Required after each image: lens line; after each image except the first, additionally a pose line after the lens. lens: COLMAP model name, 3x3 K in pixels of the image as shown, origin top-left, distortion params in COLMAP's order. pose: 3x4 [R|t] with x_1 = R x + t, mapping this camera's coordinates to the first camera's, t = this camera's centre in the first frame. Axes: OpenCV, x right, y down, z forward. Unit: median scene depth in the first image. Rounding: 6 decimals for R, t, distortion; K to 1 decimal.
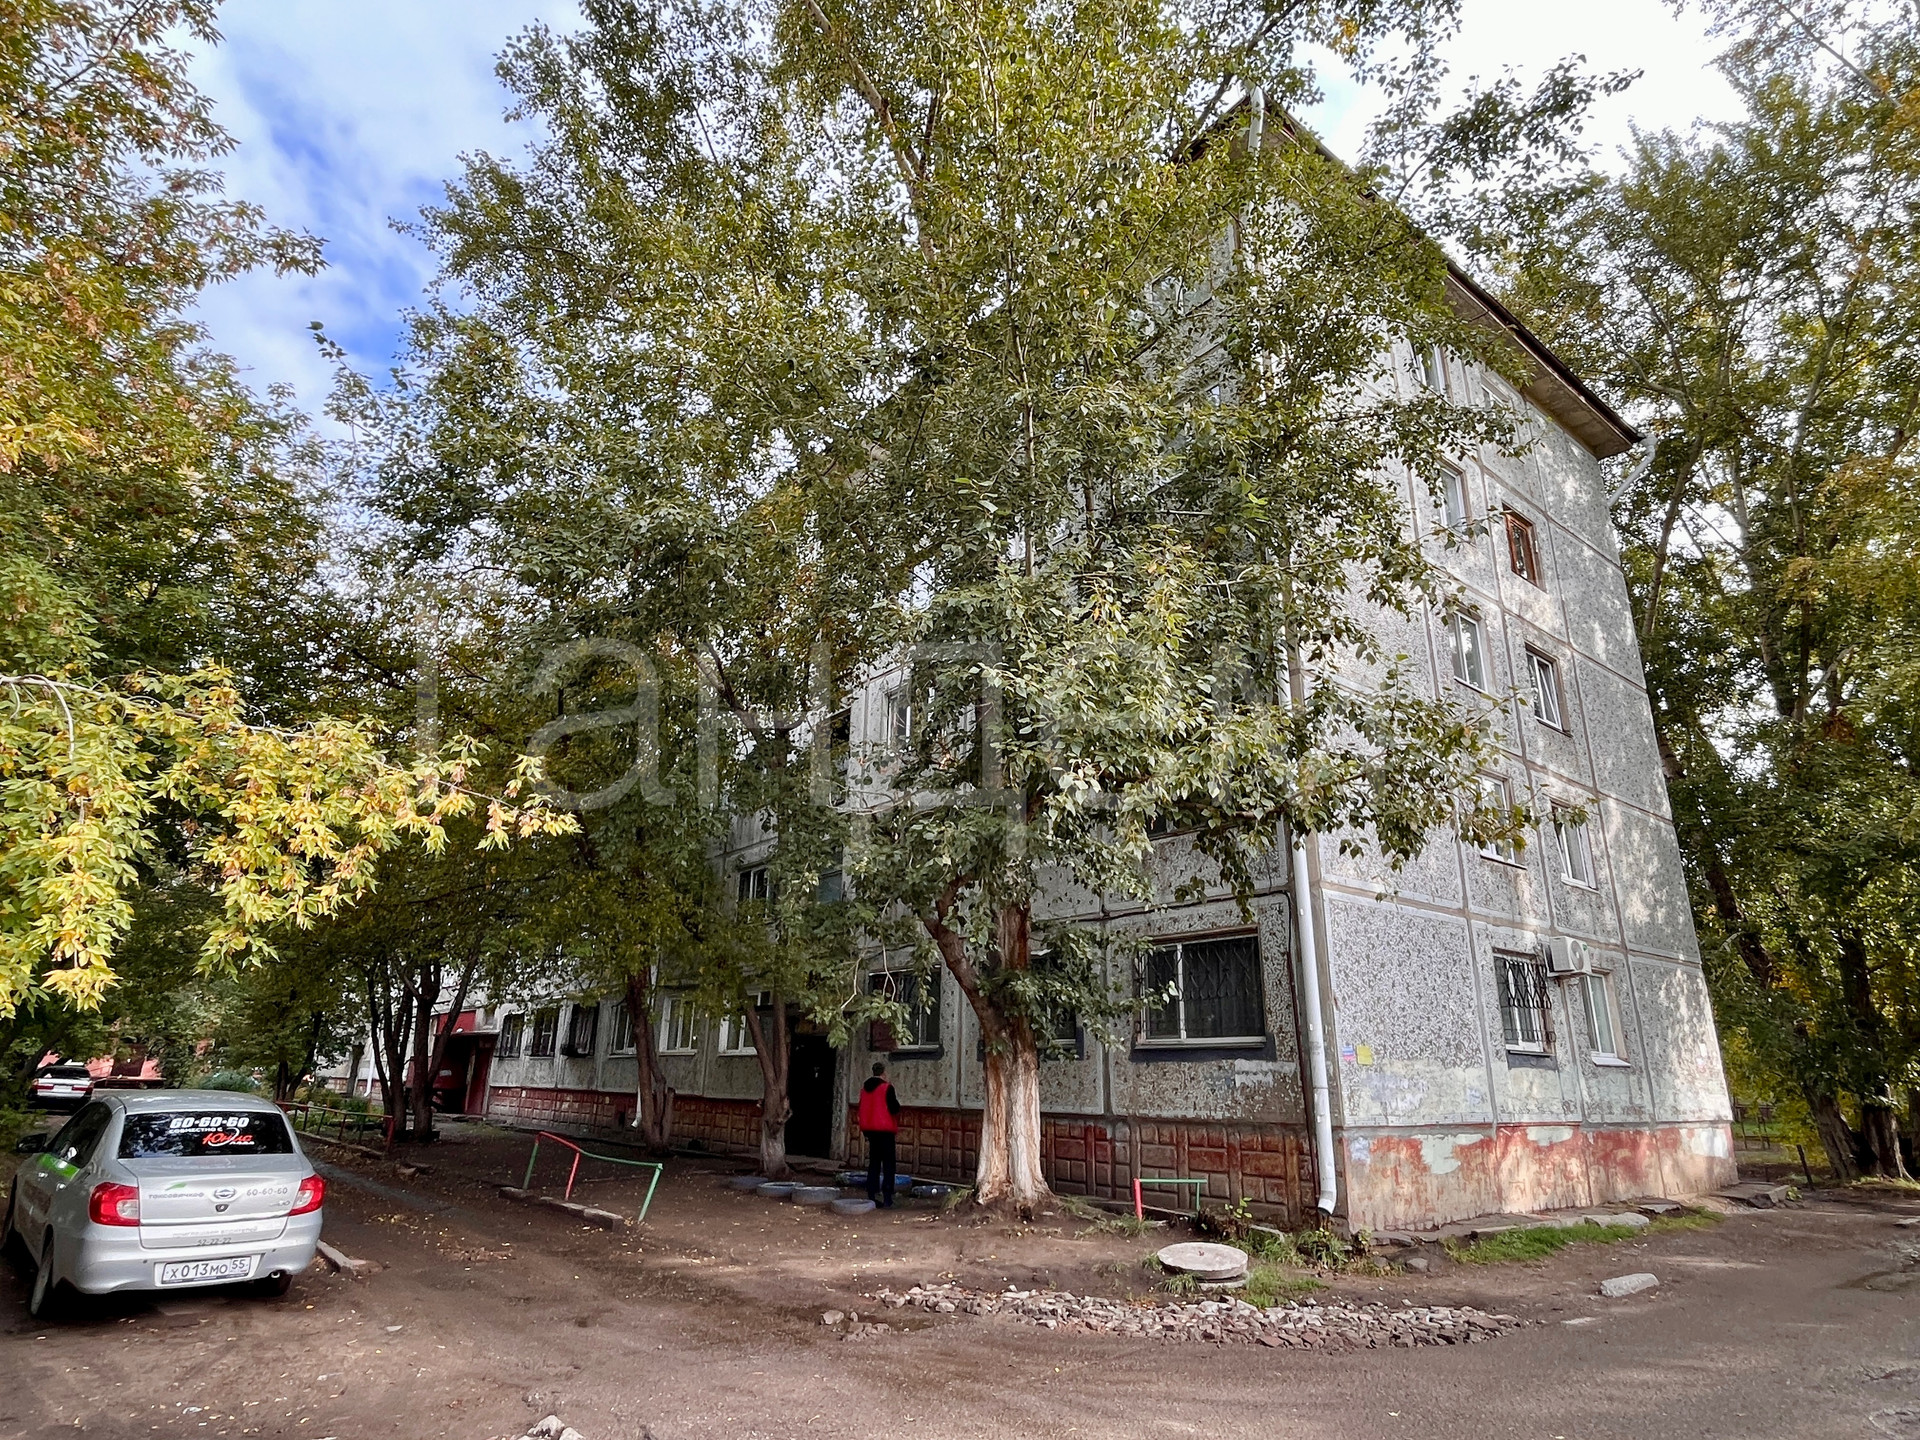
lens RADIAL K [[1020.1, 0, 992.9], [0, 1020.1, 714.0], [0, 0, 1]] dist [0.000768, 0.000078]
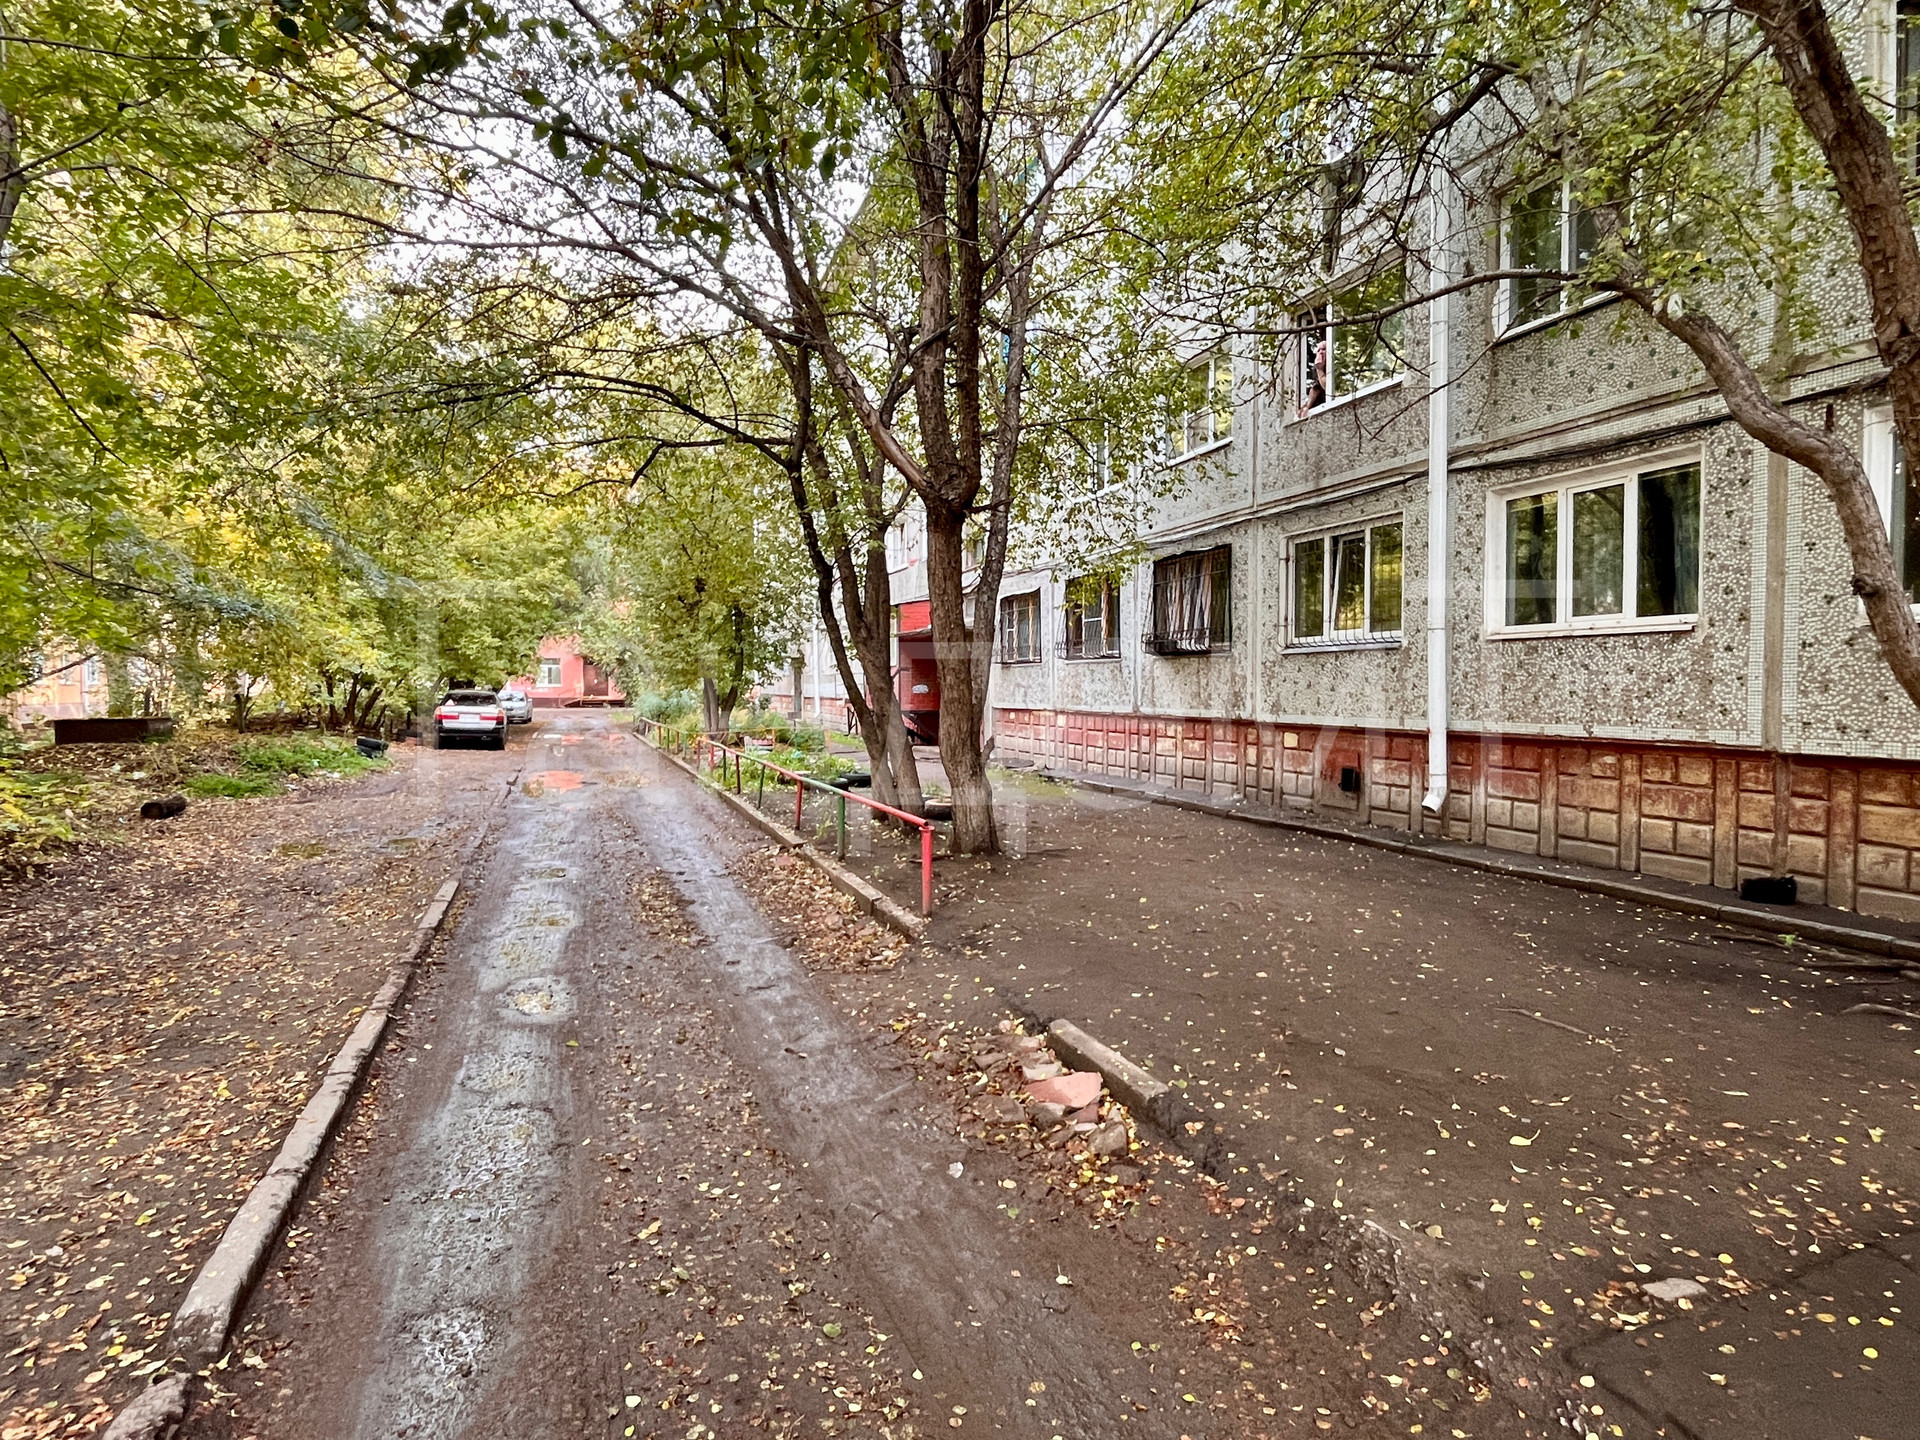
lens RADIAL K [[1020.1, 0, 992.9], [0, 1020.1, 714.0], [0, 0, 1]] dist [0.000768, 0.000078]
pose [[0.943006, -0.013893, -0.332485, -0.303864], [0.135036, 0.929146, 0.344170, 0.165277], [0.304146, -0.369452, 0.878066, 0.484197]]
